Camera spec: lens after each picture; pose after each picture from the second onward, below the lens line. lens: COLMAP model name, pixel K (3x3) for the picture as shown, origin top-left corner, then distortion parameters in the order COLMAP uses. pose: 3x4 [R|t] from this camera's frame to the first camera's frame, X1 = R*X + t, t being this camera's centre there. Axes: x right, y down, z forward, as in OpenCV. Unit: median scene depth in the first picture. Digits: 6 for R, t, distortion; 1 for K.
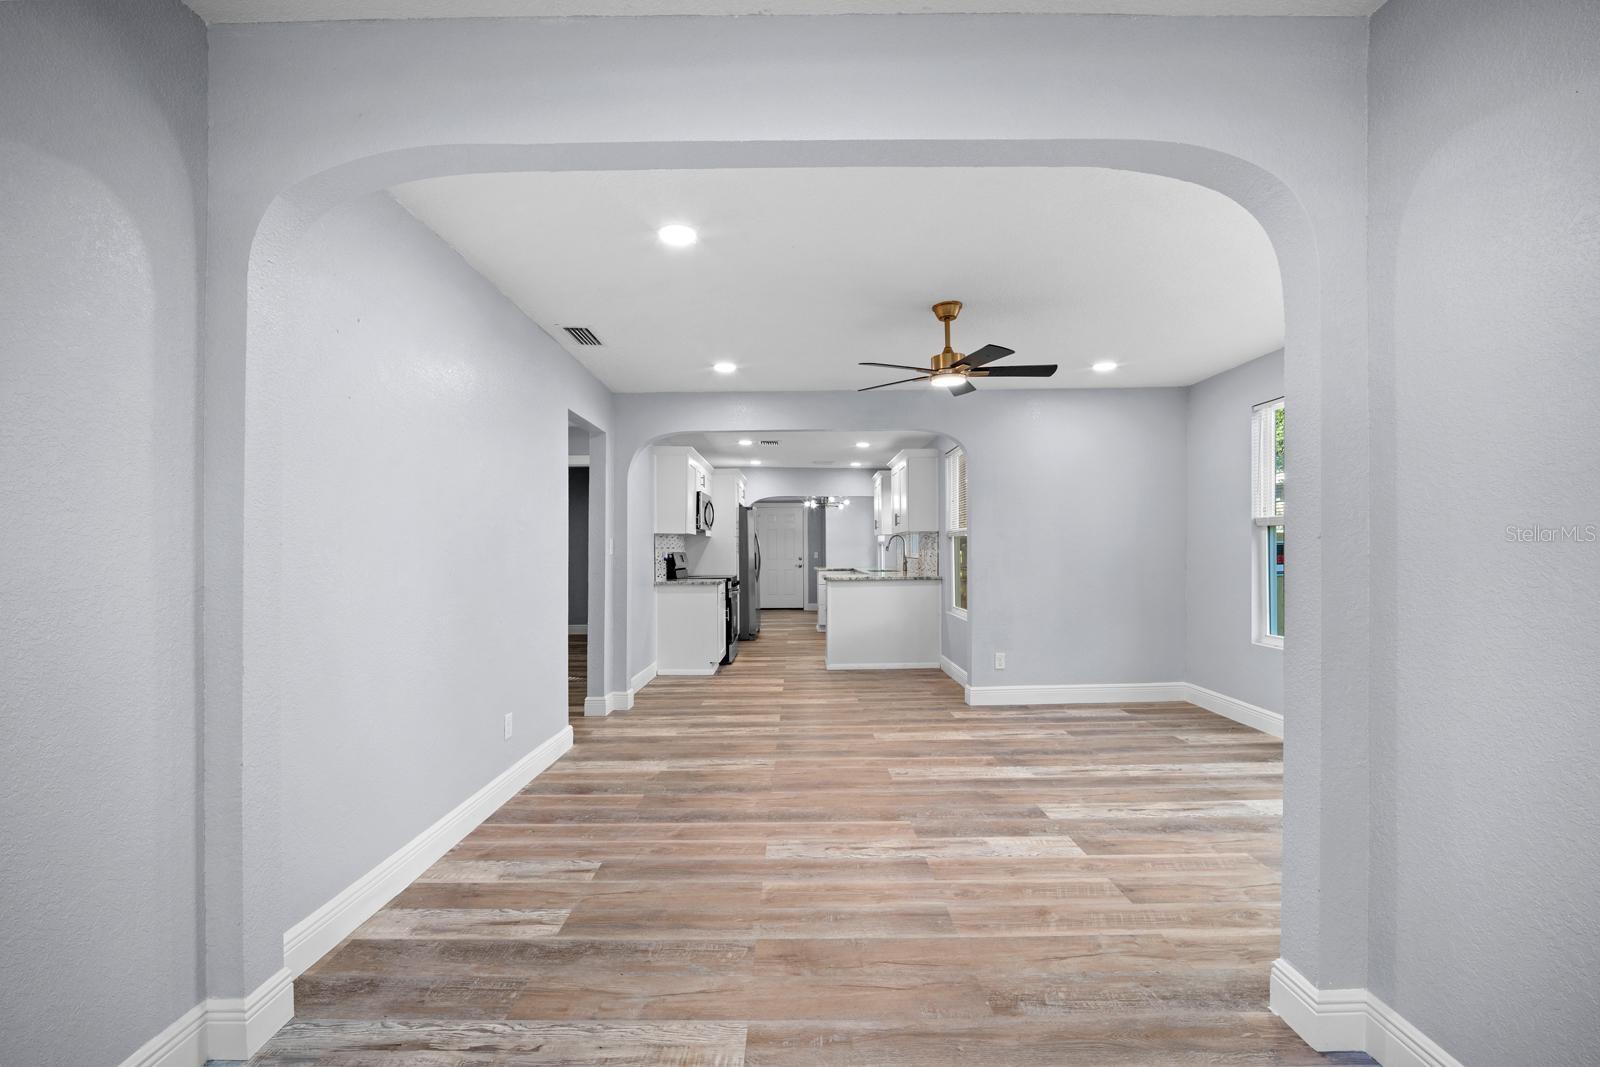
lens RADIAL K [[673.3, 0, 794.9], [0, 673.3, 536.5], [0, 0, 1]] dist [-0.012814, 0.000645]
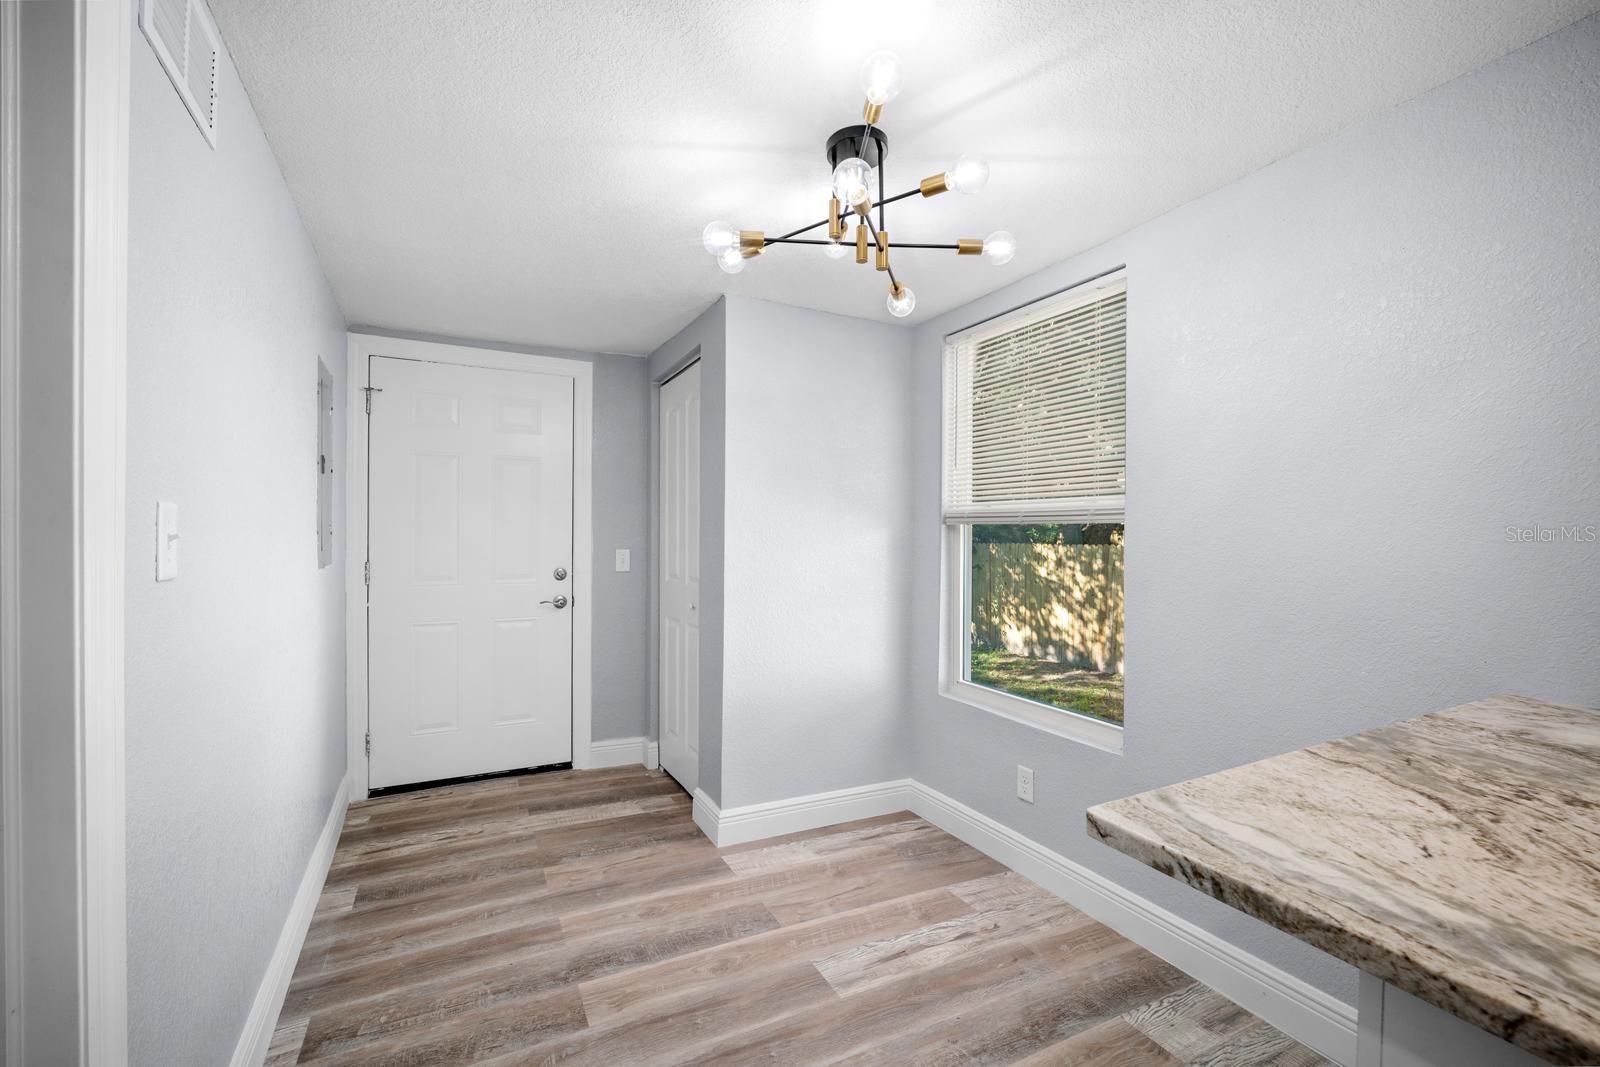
lens RADIAL K [[673.3, 0, 793.0], [0, 673.3, 541.8], [0, 0, 1]] dist [-0.012814, 0.000645]
pose [[0.899586, 0.009927, 0.436631, -0.107317], [-0.022672, 0.999455, 0.023988, 0.055522], [-0.436155, -0.031479, 0.899321, 3.245653]]
